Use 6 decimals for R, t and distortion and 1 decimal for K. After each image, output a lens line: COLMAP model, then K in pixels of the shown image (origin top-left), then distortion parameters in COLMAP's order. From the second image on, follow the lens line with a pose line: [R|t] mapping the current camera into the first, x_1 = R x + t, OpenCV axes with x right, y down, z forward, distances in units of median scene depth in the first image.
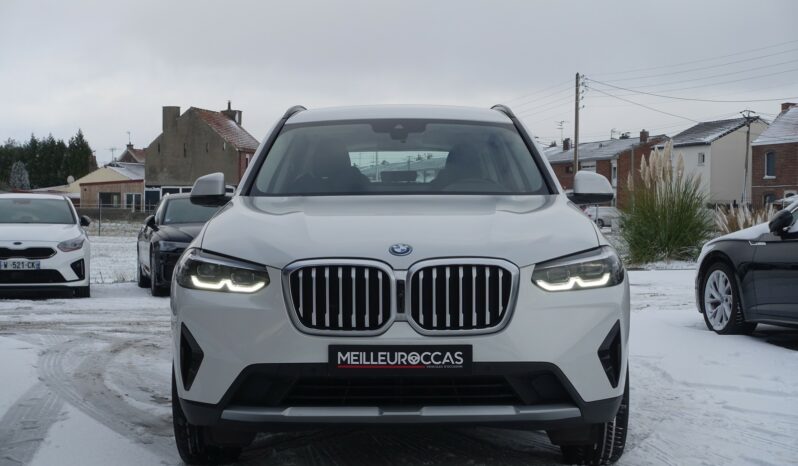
lens RADIAL K [[1360.8, 0, 399.0], [0, 1360.8, 233.0], [0, 0, 1]] dist [0.002049, -0.000554]
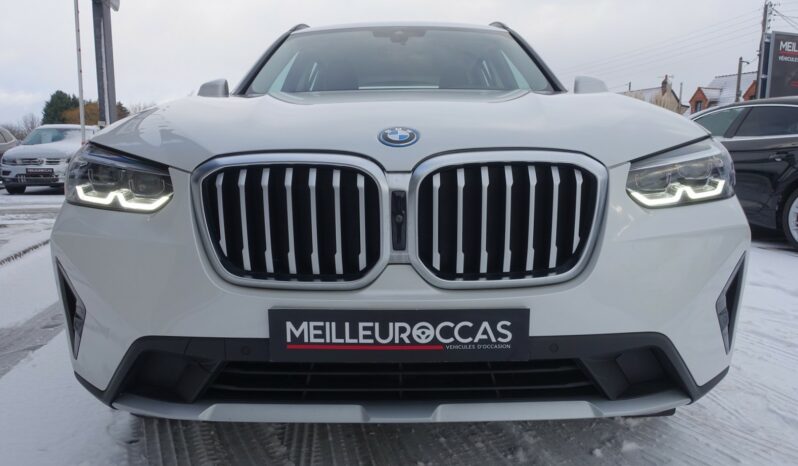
lens RADIAL K [[546.4, 0, 399.0], [0, 546.4, 233.0], [0, 0, 1]] dist [-0.001136, -0.000075]
pose [[0.999974, -0.003040, -0.006599, 0.002706], [0.003830, 0.992373, 0.123215, 0.024436], [0.006174, -0.123237, 0.992358, 0.780411]]
